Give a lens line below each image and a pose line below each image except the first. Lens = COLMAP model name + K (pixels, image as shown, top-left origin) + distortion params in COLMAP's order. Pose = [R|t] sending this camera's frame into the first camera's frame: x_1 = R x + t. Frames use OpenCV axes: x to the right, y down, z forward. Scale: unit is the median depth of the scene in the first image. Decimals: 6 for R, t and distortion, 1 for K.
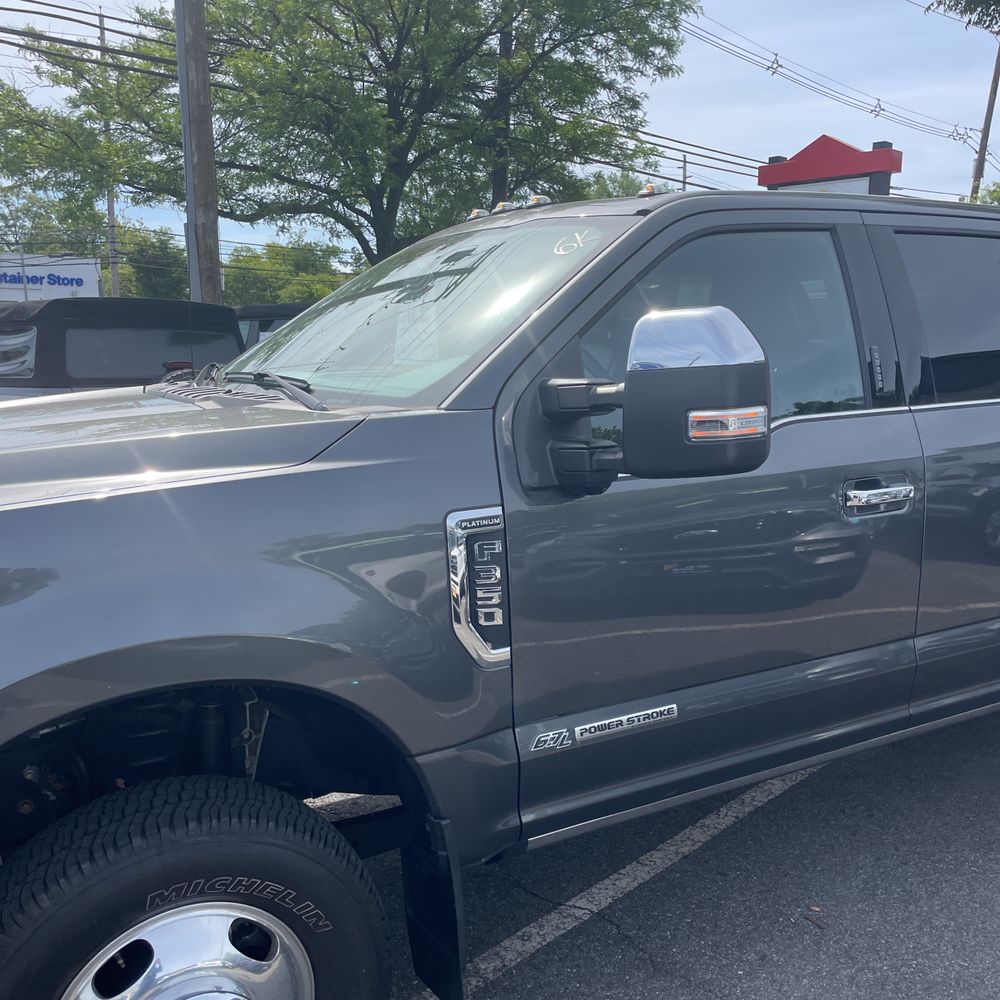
lens RADIAL K [[994.6, 0, 503.2], [0, 994.6, 502.5], [0, 0, 1]] dist [0.009628, 0.000000]
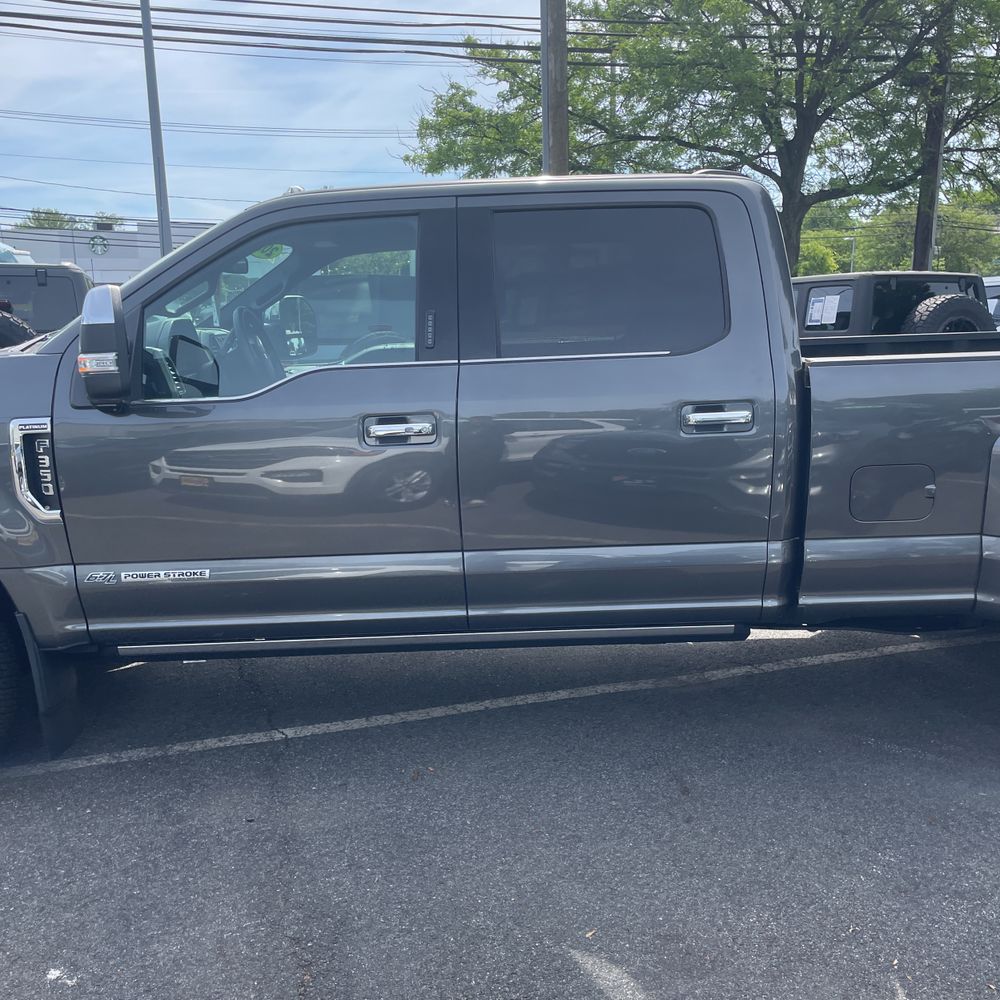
lens RADIAL K [[994.6, 0, 508.2], [0, 994.6, 496.1], [0, 0, 1]] dist [0.009628, 0.000000]
pose [[0.872546, 0.066020, -0.484051, 0.350107], [-0.050669, 0.997713, 0.044743, 0.005073], [0.485897, -0.014514, 0.873895, -0.002162]]
